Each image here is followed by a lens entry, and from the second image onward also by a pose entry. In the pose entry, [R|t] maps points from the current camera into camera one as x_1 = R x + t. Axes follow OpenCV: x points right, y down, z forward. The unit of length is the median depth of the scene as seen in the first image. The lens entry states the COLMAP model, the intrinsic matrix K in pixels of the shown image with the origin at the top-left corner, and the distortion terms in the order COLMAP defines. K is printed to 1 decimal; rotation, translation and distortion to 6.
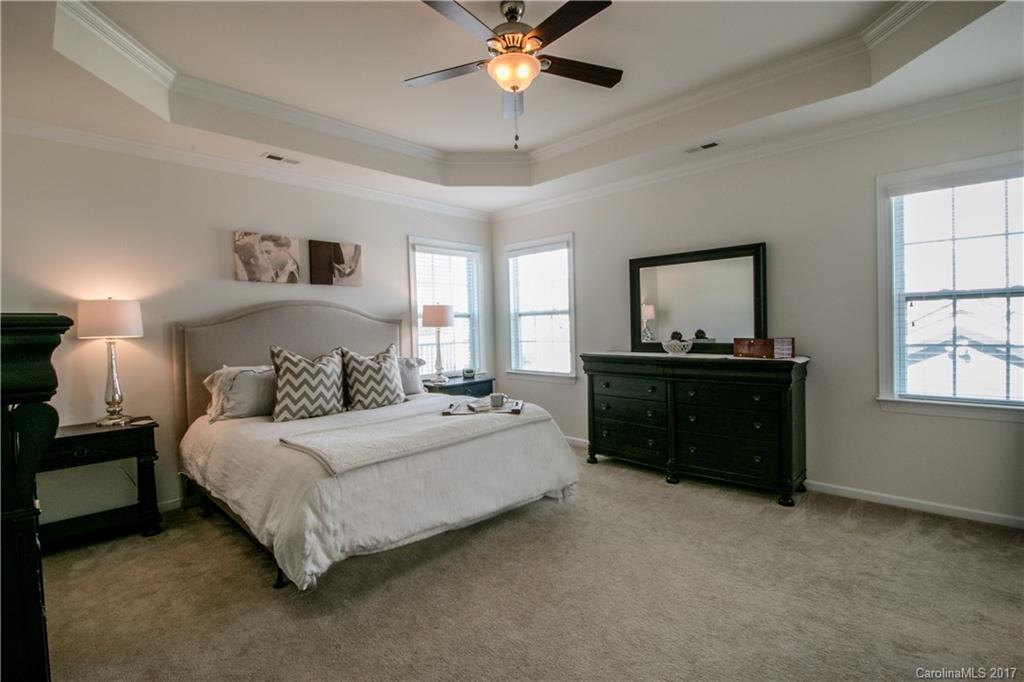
lens RADIAL K [[477.6, 0, 504.6], [0, 477.6, 335.3], [0, 0, 1]] dist [0.001371, -0.001524]
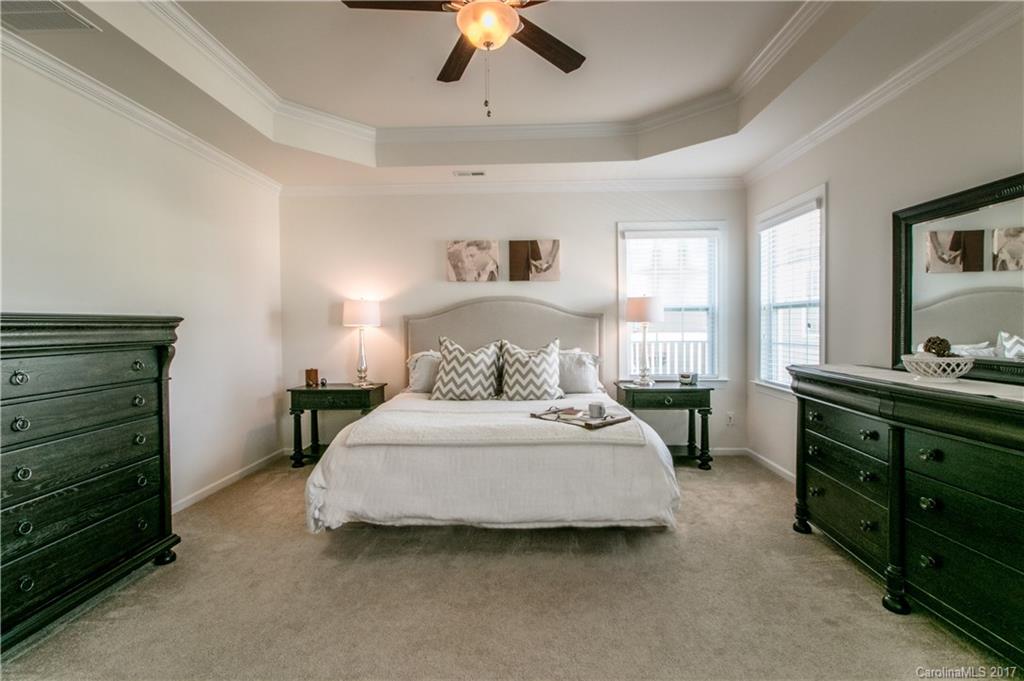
lens RADIAL K [[477.6, 0, 507.2], [0, 477.6, 336.2], [0, 0, 1]] dist [0.001371, -0.001524]
pose [[0.667433, 0.037741, -0.743713, 0.434725], [-0.025638, 0.999287, 0.027703, -0.012058], [0.744228, 0.000578, 0.667925, 0.281226]]
